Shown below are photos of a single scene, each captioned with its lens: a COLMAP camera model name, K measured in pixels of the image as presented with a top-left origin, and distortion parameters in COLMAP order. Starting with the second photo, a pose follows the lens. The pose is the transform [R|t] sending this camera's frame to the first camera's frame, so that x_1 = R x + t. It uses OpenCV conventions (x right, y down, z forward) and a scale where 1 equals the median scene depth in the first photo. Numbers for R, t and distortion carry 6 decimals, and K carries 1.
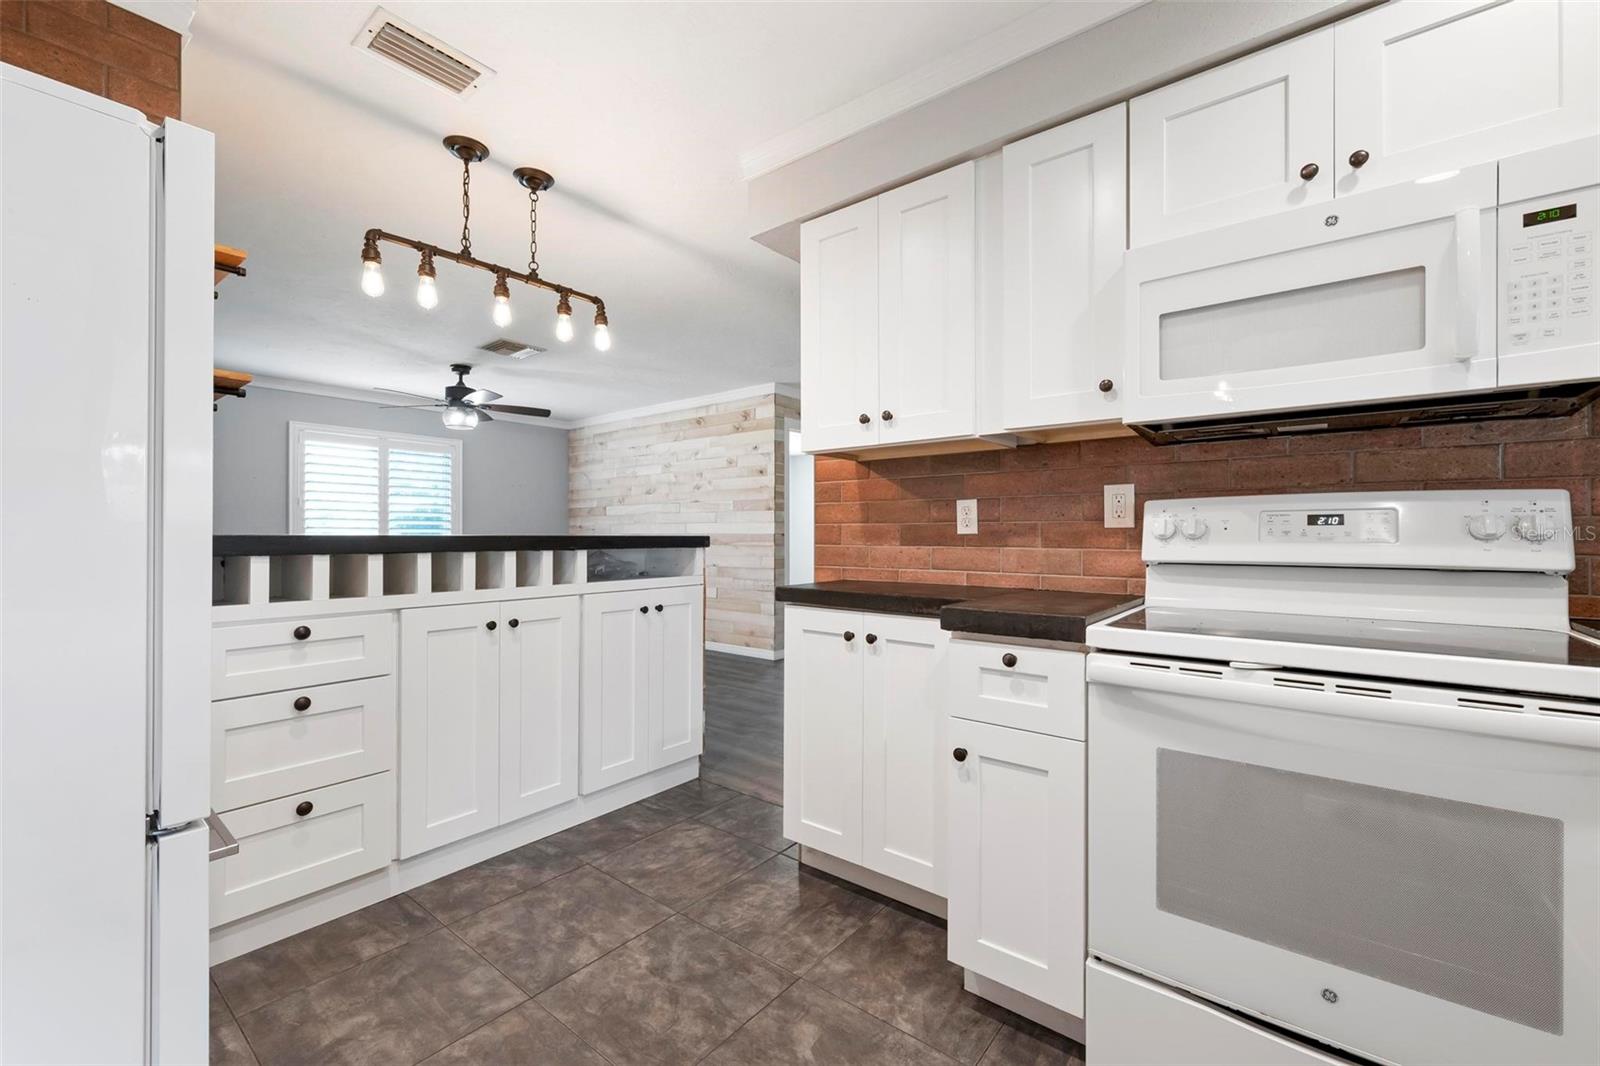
lens RADIAL K [[656.9, 0, 801.3], [0, 656.9, 535.2], [0, 0, 1]] dist [0.001359, 0.001111]
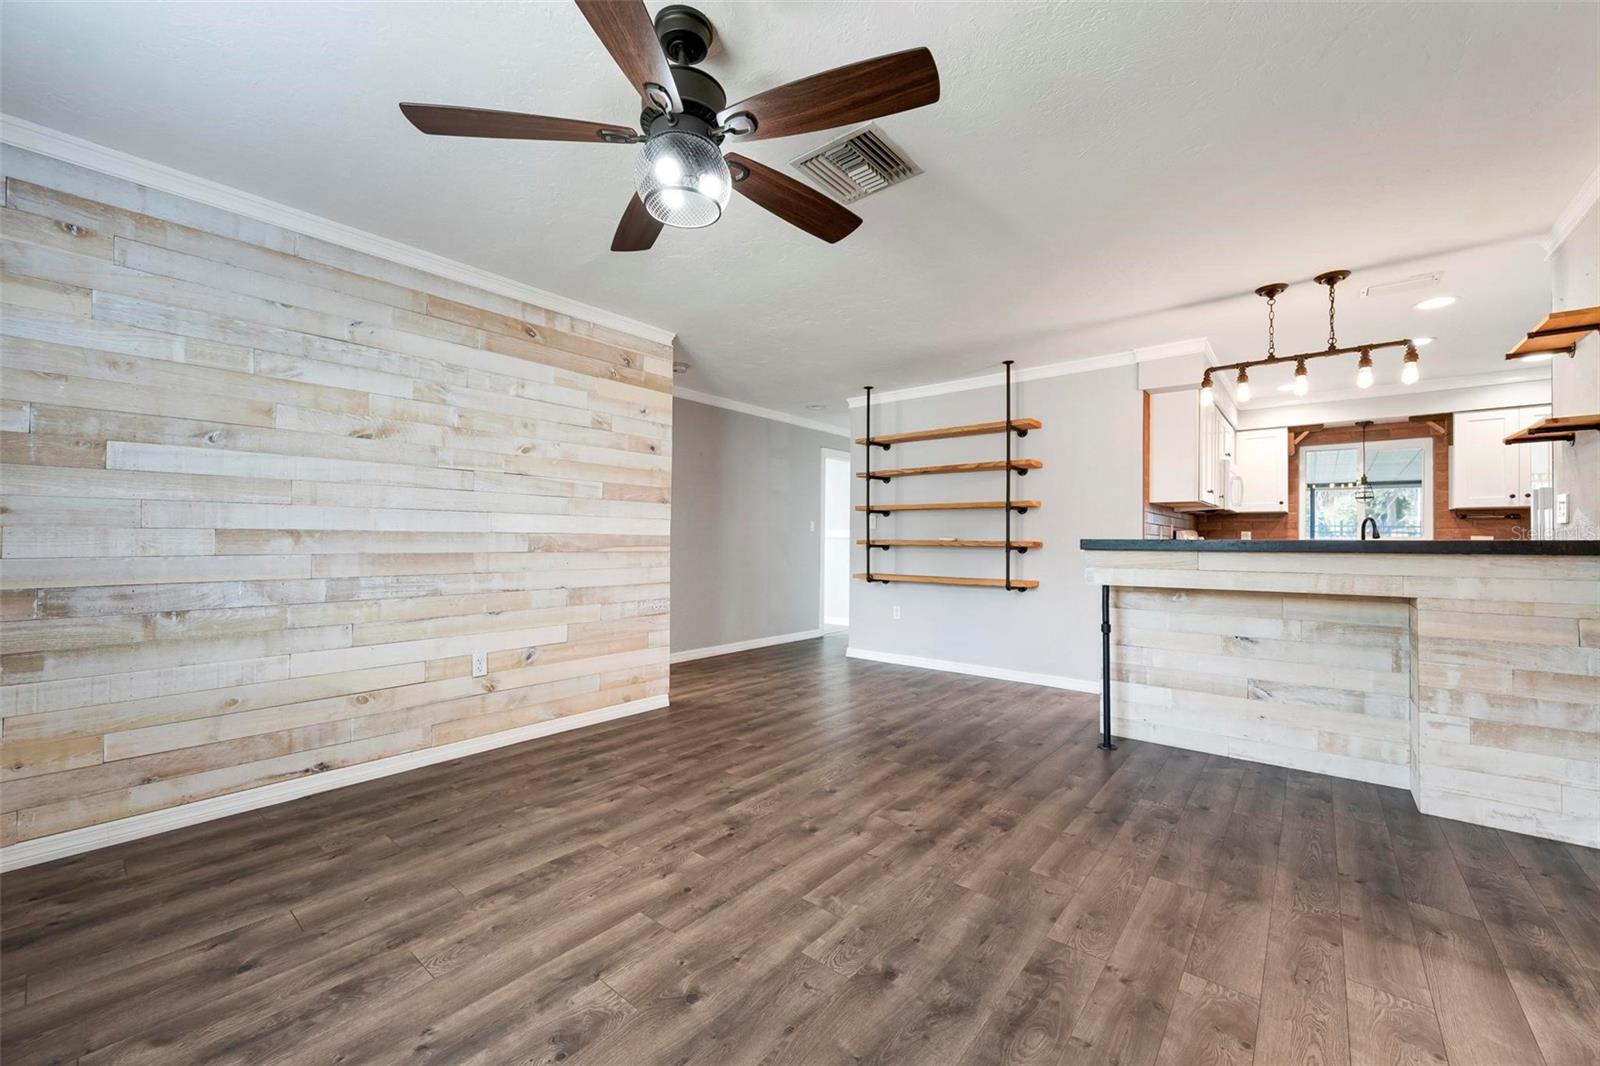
lens RADIAL K [[631.9, 0, 806.3], [0, 631.9, 531.7], [0, 0, 1]] dist [0.007720, -0.000728]
pose [[0.013622, 0.014270, 0.999805, -2.051597], [-0.006122, 0.999881, -0.014187, 0.007502], [-0.999888, -0.005928, 0.013708, 2.278021]]
